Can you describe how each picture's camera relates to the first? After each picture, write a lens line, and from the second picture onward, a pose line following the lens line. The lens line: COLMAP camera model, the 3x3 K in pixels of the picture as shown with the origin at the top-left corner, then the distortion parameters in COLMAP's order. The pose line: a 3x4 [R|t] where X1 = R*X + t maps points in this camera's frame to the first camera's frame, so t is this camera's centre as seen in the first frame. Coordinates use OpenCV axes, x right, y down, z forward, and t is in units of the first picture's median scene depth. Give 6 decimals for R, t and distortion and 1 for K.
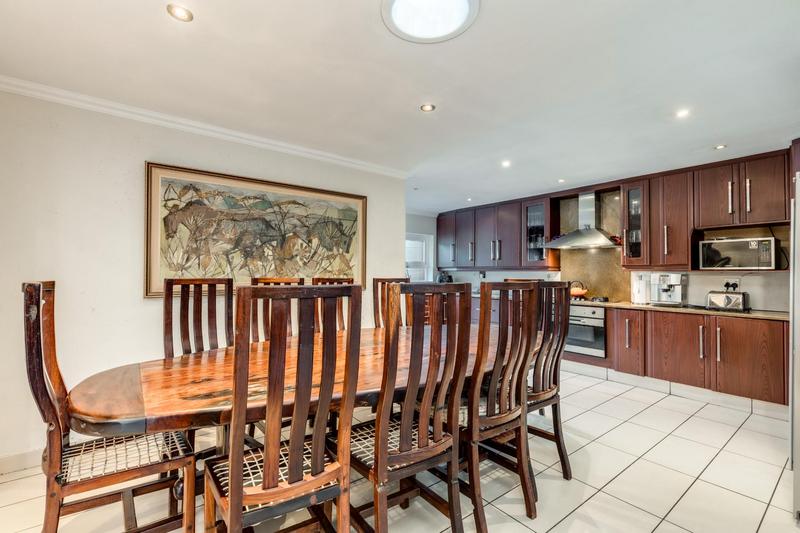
lens RADIAL K [[356.9, 0, 396.9], [0, 356.9, 267.6], [0, 0, 1]] dist [0.001627, 0.000527]
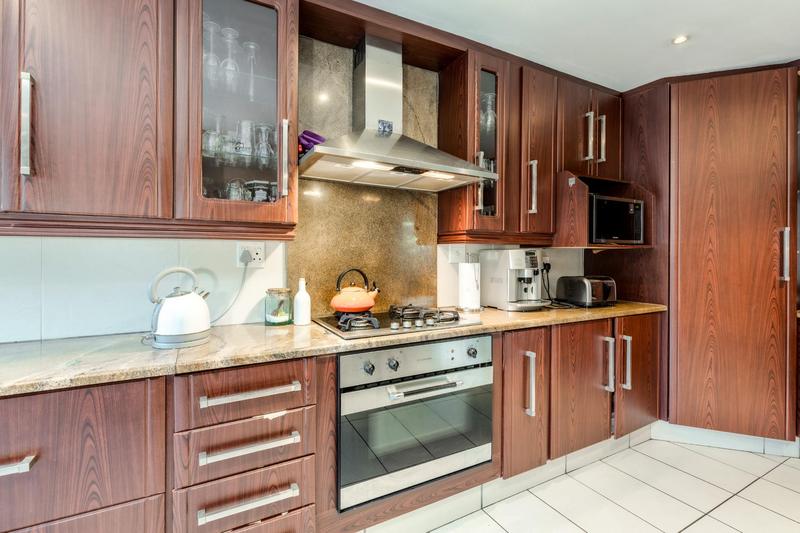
lens RADIAL K [[356.9, 0, 397.7], [0, 356.9, 256.5], [0, 0, 1]] dist [0.001627, 0.000527]
pose [[0.183766, -0.014193, 0.982868, 0.174018], [-0.017856, 0.999683, 0.017774, 0.019925], [-0.982808, -0.020816, 0.183454, 1.009405]]
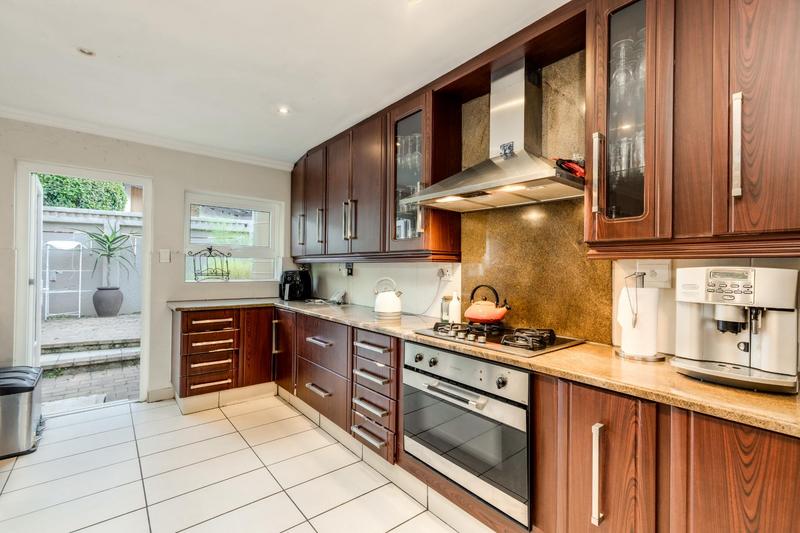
lens RADIAL K [[356.9, 0, 397.0], [0, 356.9, 265.9], [0, 0, 1]] dist [0.001627, 0.000527]
pose [[0.999782, 0.005865, 0.020053, 0.446699], [-0.006038, 0.999945, 0.008558, 0.014014], [-0.020002, -0.008678, 0.999762, 0.669722]]
